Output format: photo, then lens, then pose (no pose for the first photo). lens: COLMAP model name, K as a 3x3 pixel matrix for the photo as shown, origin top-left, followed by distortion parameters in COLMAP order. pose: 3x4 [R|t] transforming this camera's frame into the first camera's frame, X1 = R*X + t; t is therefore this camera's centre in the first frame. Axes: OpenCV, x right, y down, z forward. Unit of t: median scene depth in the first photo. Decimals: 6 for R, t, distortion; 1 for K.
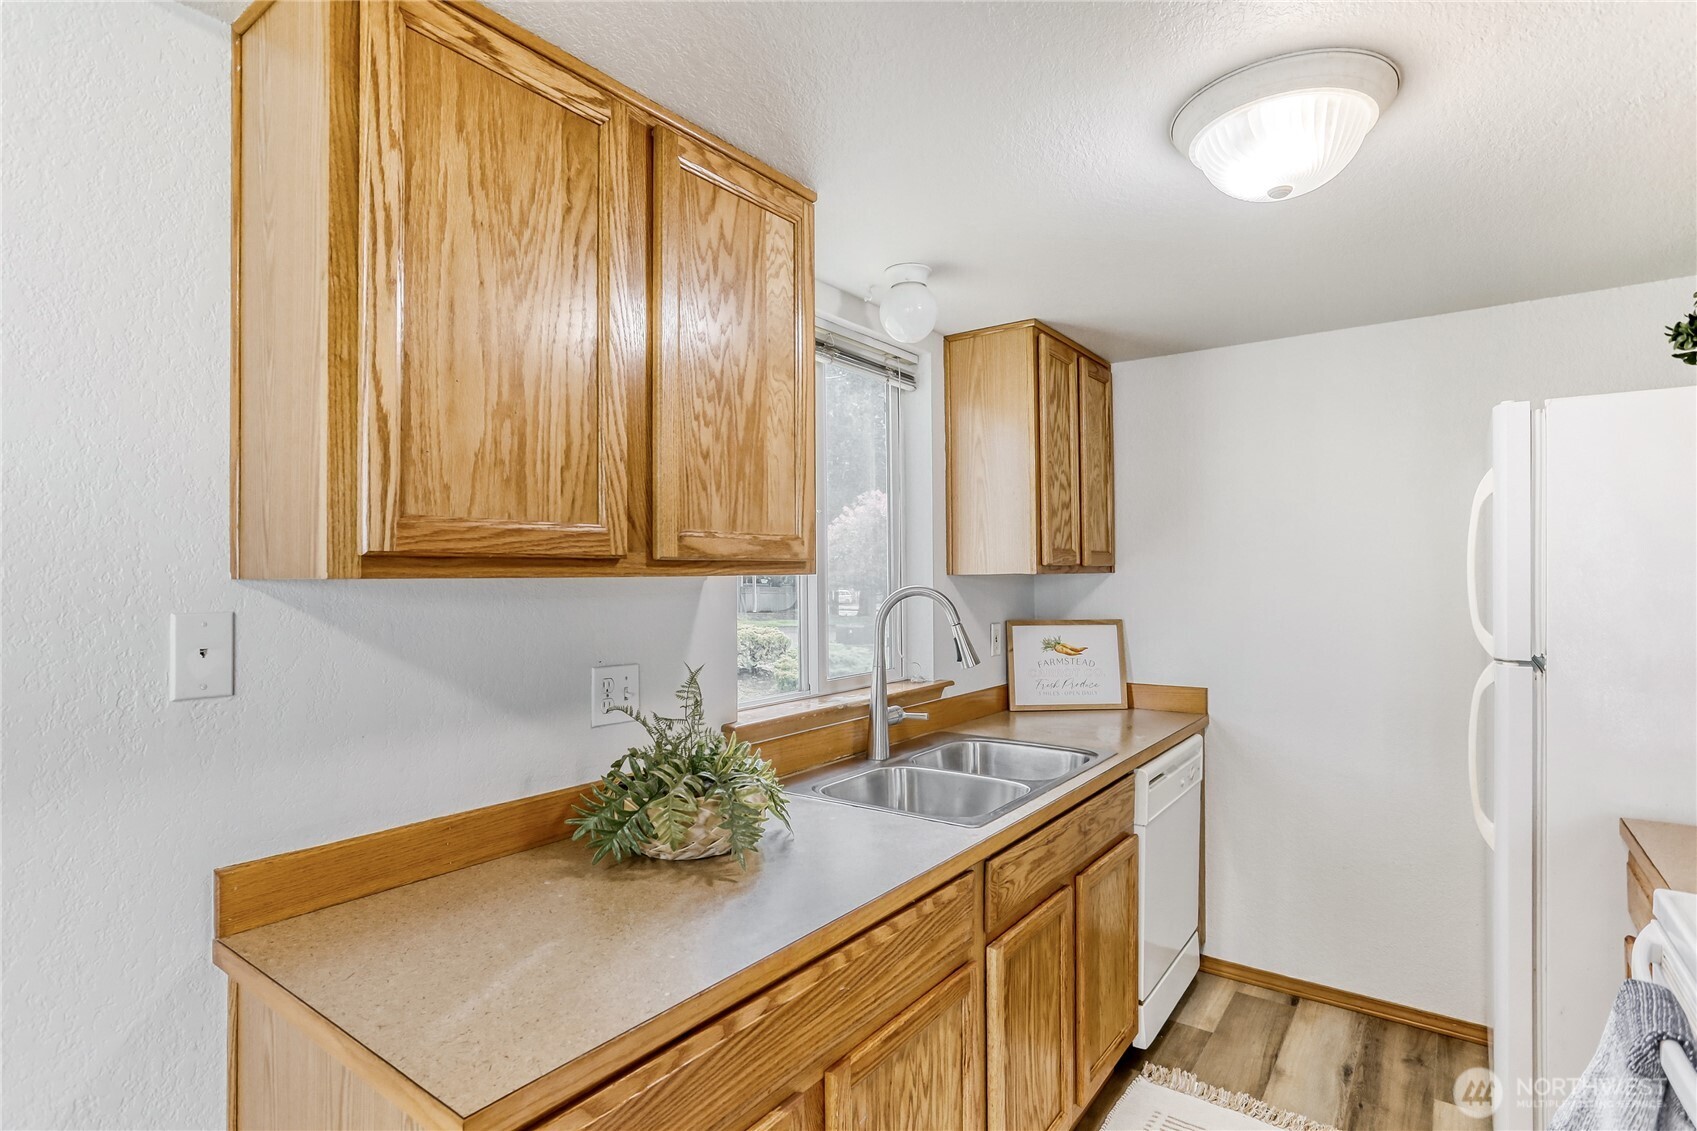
lens RADIAL K [[843.5, 0, 853.8], [0, 843.5, 553.4], [0, 0, 1]] dist [-0.054008, 0.034648]
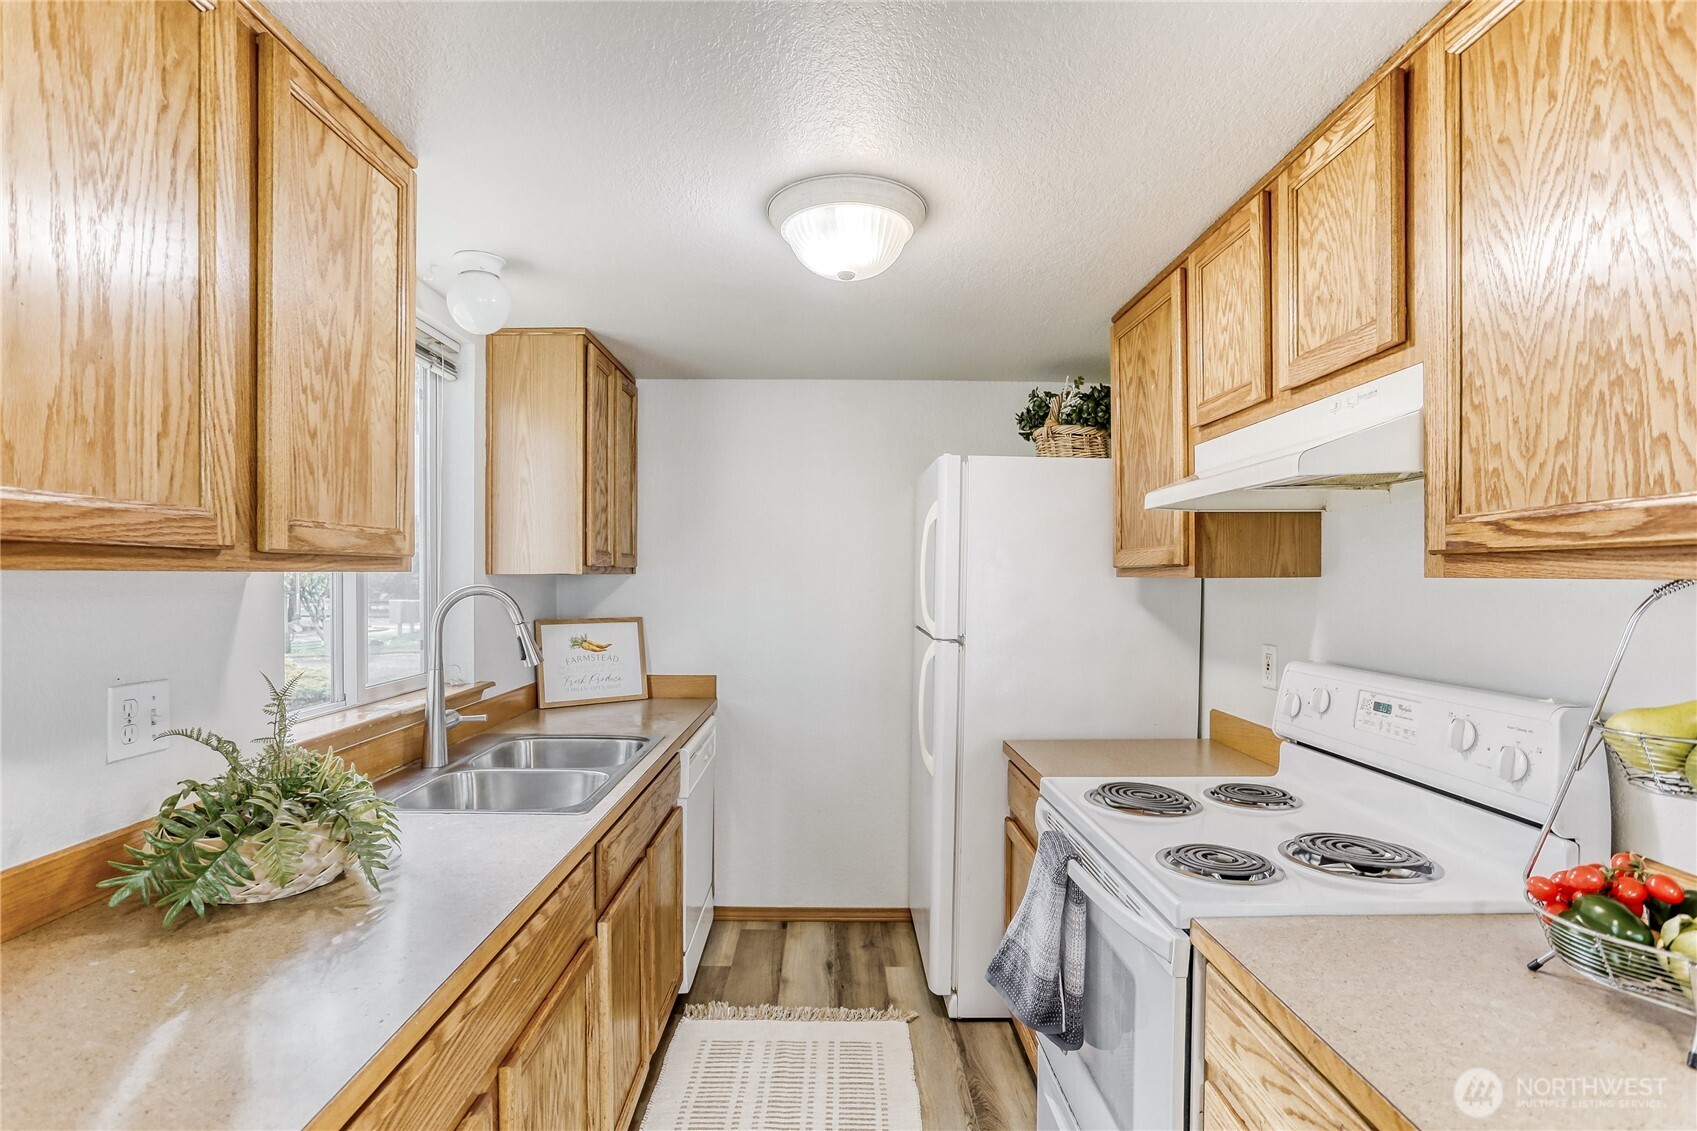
lens RADIAL K [[820.8, 0, 845.5], [0, 820.8, 573.2], [0, 0, 1]] dist [-0.049881, 0.027586]
pose [[0.800077, 0.011575, 0.599786, -0.231787], [-0.024301, 0.999619, 0.013125, 0.003831], [-0.599405, -0.025077, 0.800053, -0.010302]]
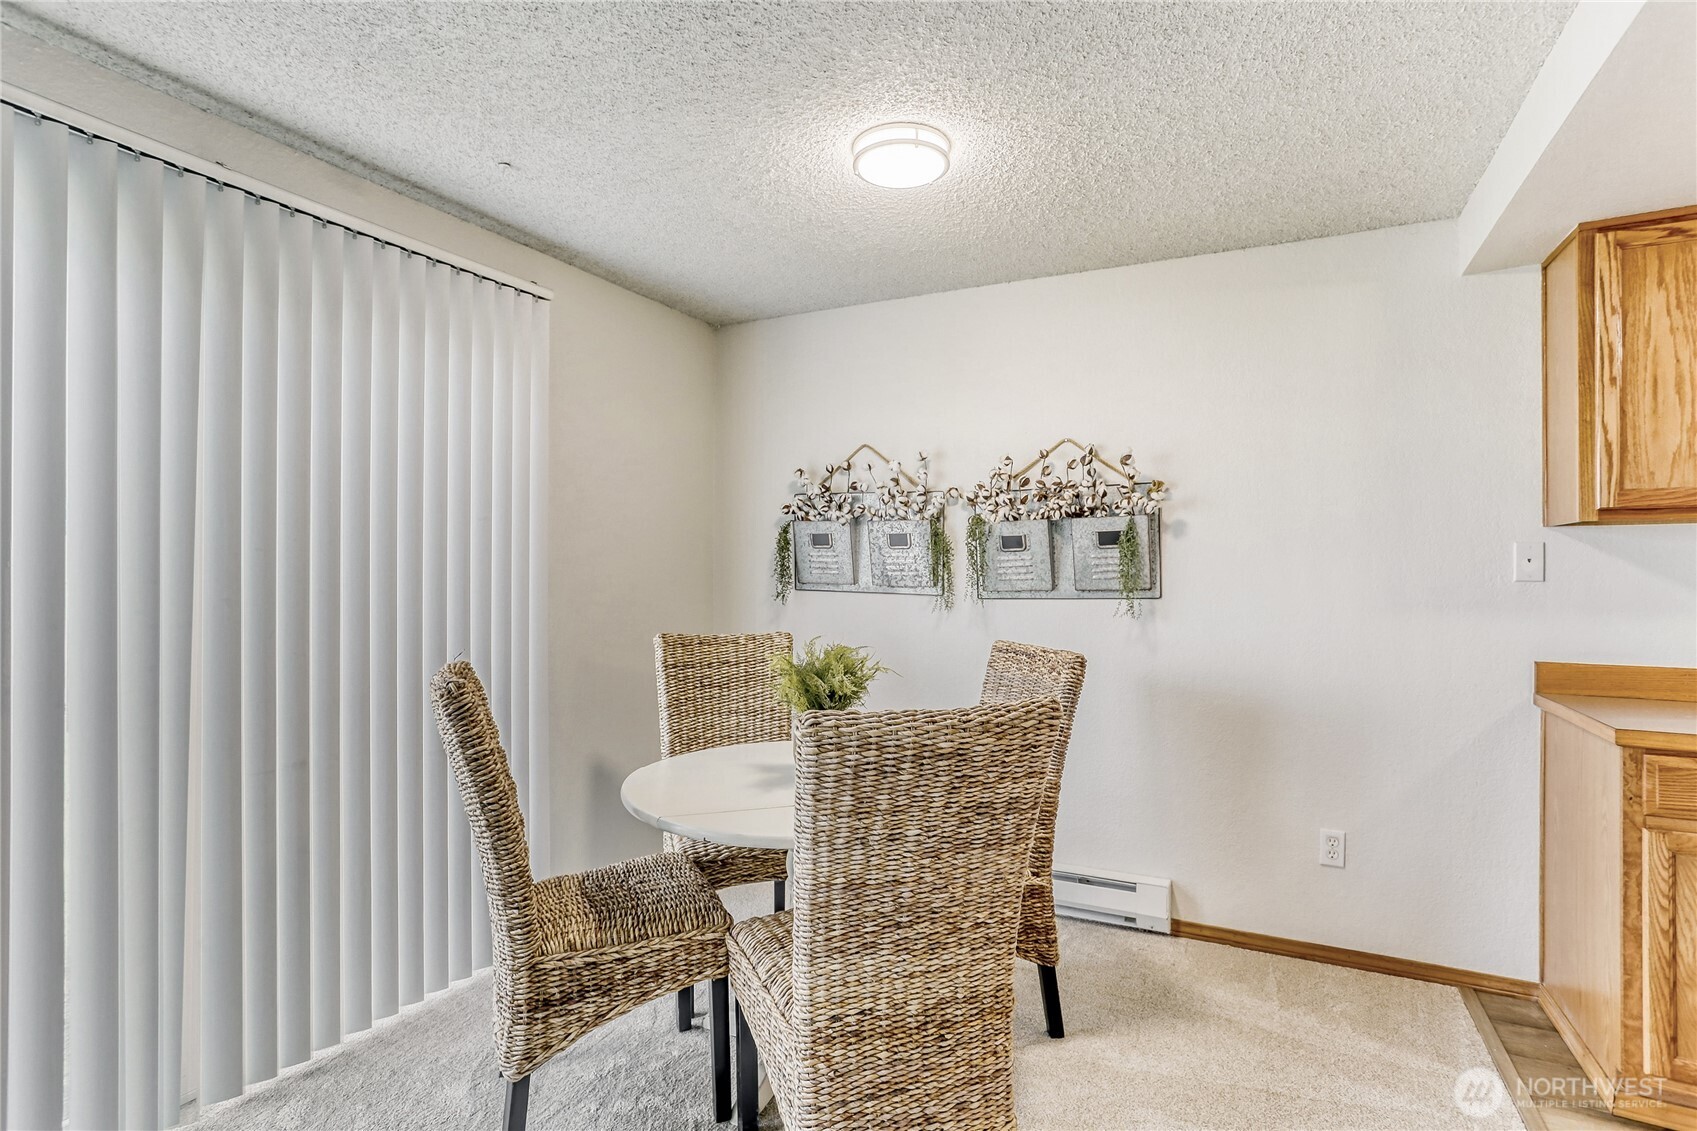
lens RADIAL K [[842.5, 0, 842.8], [0, 842.5, 579.1], [0, 0, 1]] dist [-0.050877, 0.029512]
pose [[0.161354, 0.018785, -0.986718, 0.814557], [0.022107, 0.999499, 0.022643, 0.060940], [0.986649, -0.025467, 0.160858, -0.867921]]
